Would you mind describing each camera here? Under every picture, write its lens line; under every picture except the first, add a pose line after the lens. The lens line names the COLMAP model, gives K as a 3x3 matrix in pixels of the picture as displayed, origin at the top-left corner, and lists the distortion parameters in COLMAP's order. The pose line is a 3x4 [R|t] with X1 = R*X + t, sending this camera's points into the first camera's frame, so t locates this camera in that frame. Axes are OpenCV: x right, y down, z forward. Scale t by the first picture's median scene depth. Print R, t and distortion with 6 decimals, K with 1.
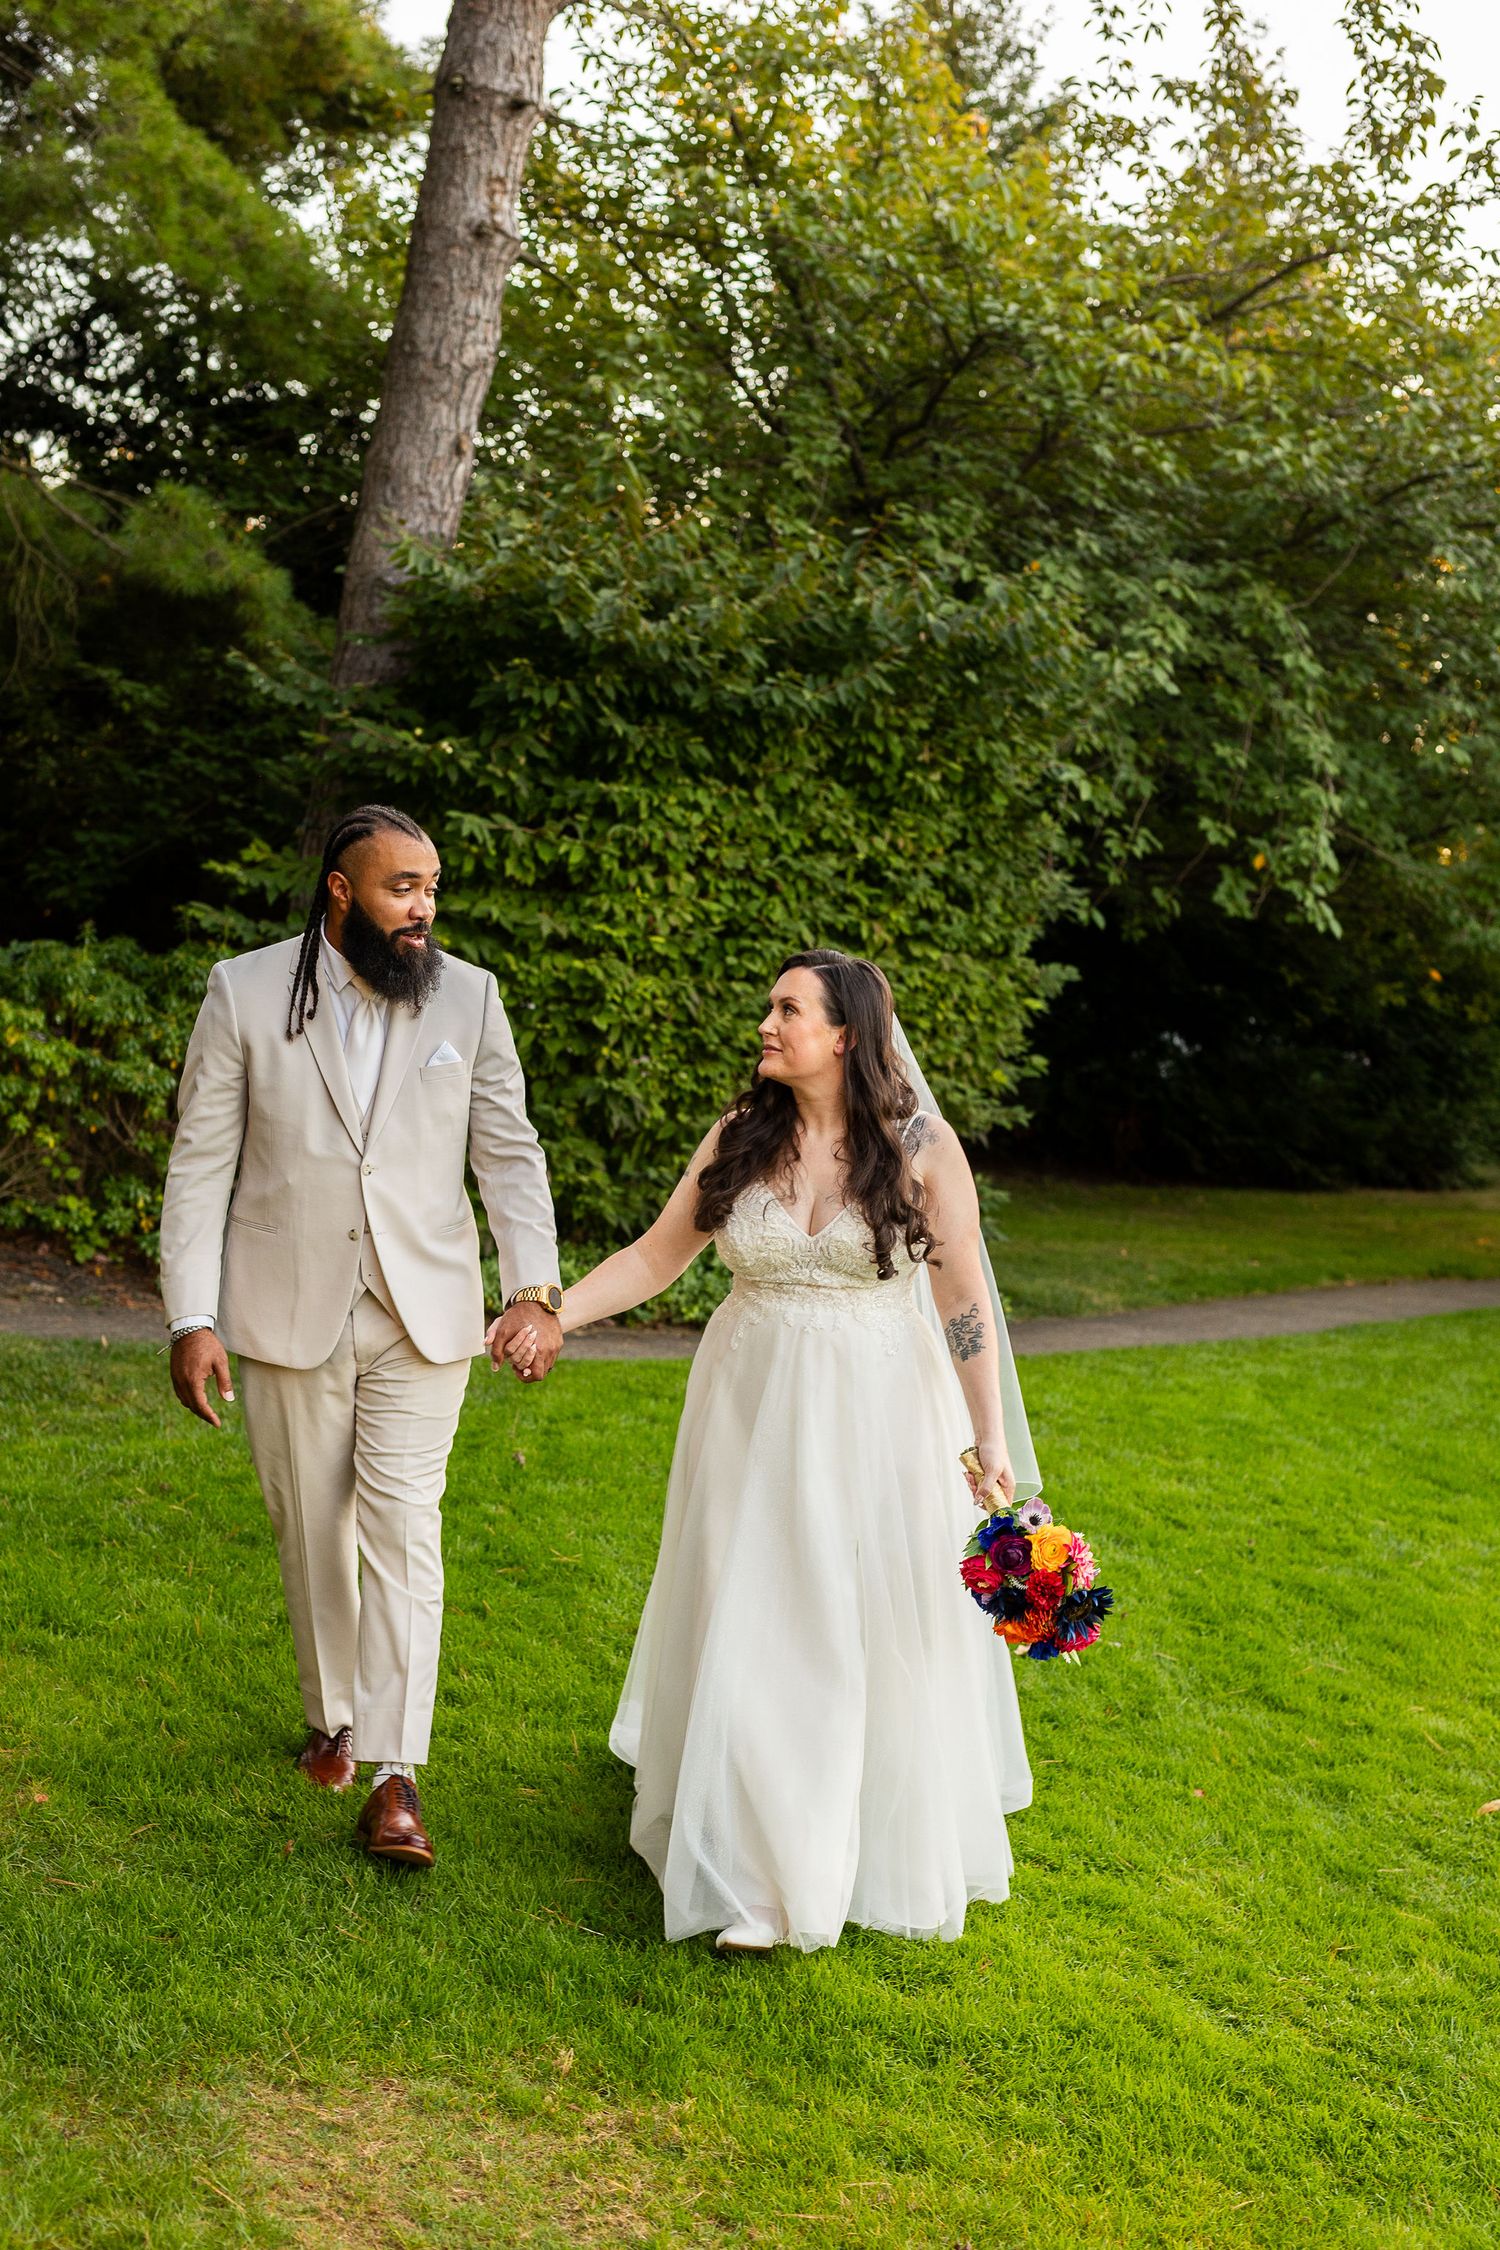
lens RADIAL K [[3171.9, 0, 742.1], [0, 3171.9, 1116.8], [0, 0, 1]] dist [-0.011465, 0.000000]
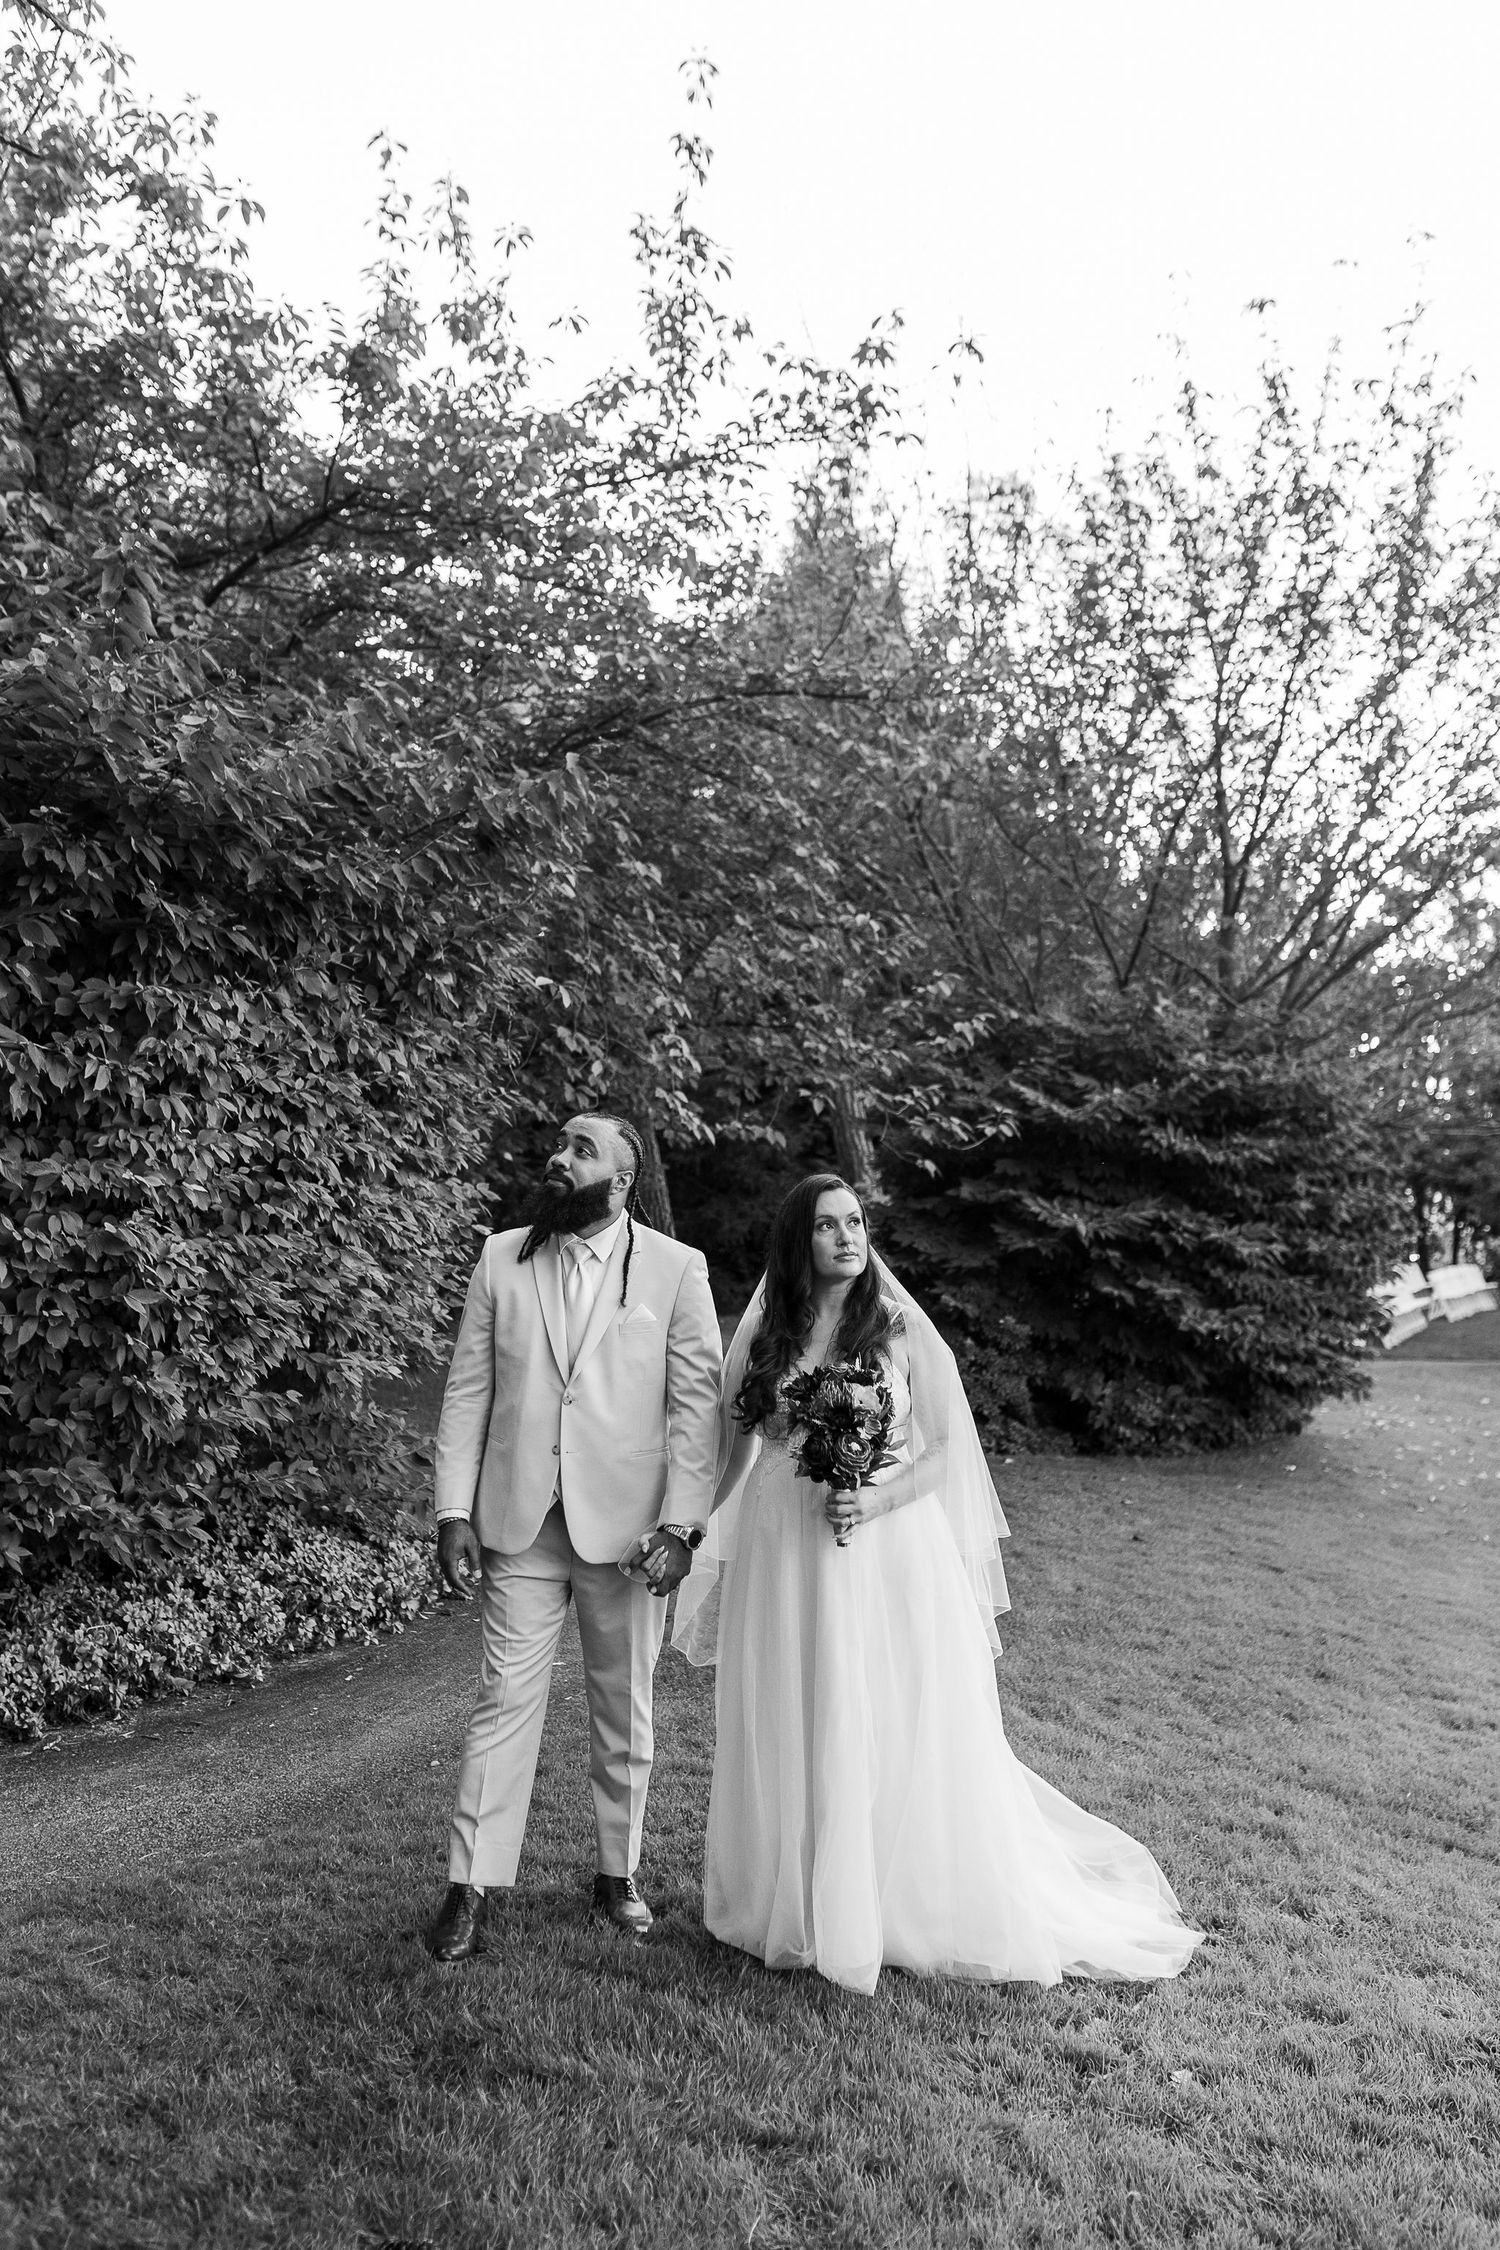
lens RADIAL K [[2138.0, 0, 747.8], [0, 2138.0, 1133.4], [0, 0, 1]] dist [0.009837, 0.000000]
pose [[0.860147, -0.020696, 0.509627, -0.167819], [0.037683, 0.999024, -0.023031, -0.050425], [-0.508653, 0.039015, 0.860087, 0.474368]]
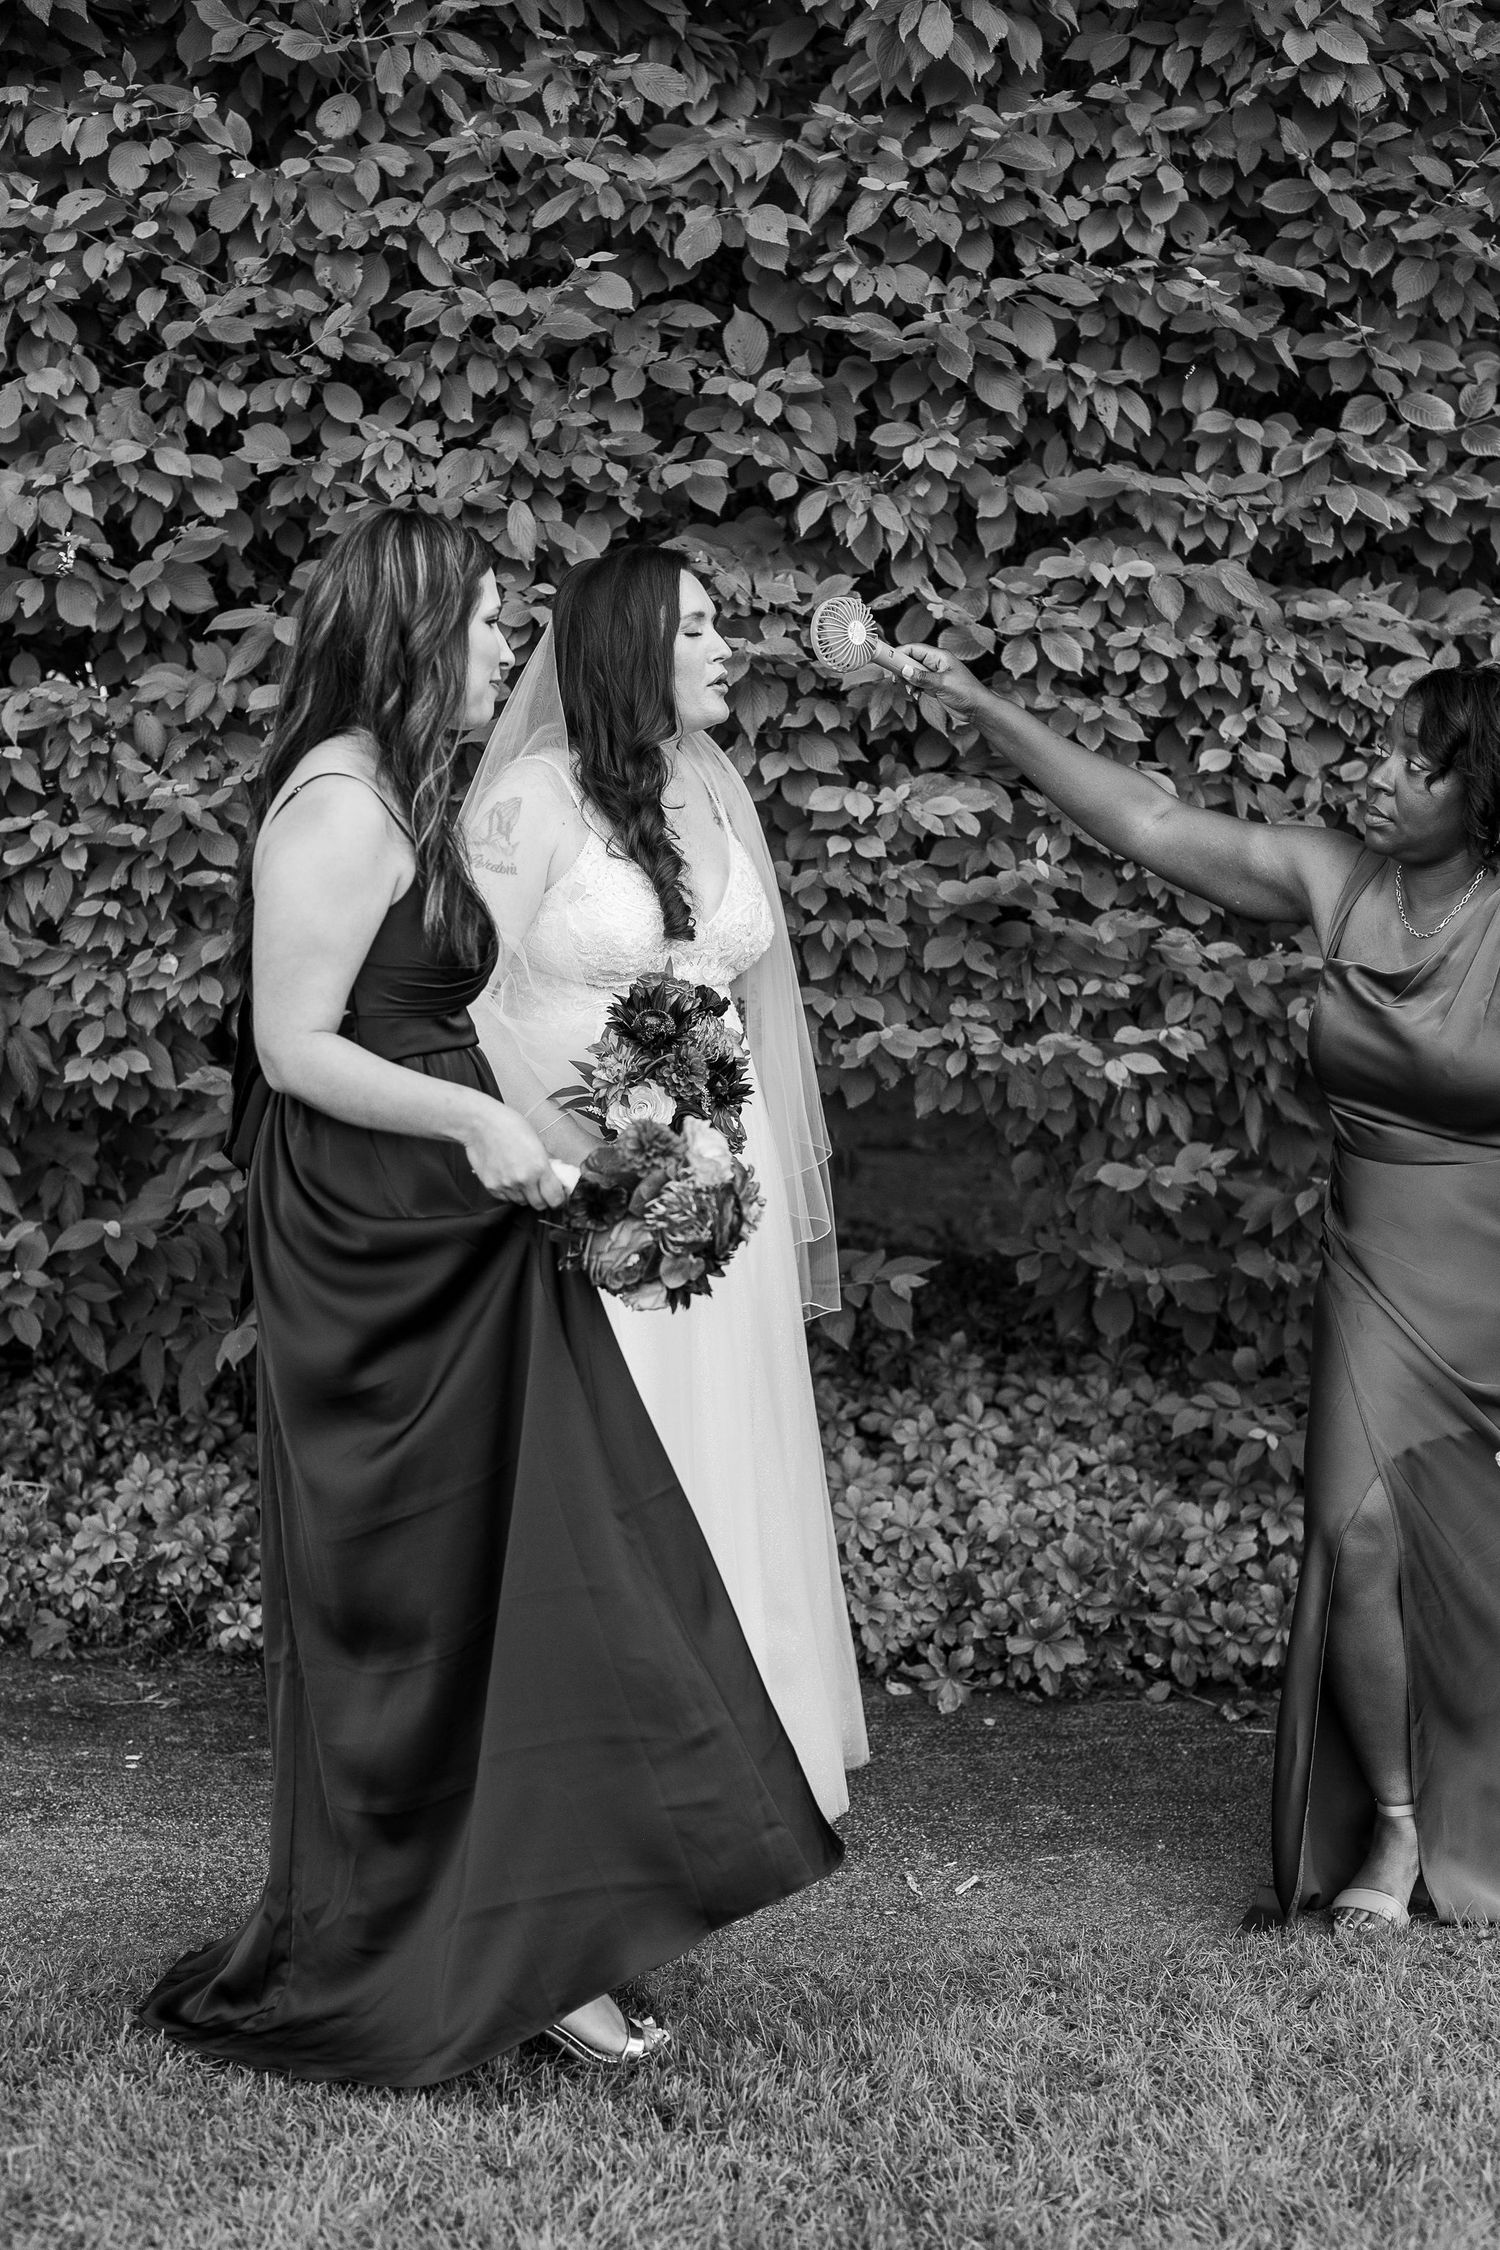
lens RADIAL K [[3171.9, 0, 740.7], [0, 3171.9, 1122.4], [0, 0, 1]] dist [-0.011465, 0.000000]
pose [[0.756255, 0.017818, -0.654034, 0.255855], [0.010429, 0.999174, 0.039281, -0.008244], [0.654193, -0.036527, 0.755445, 0.764555]]
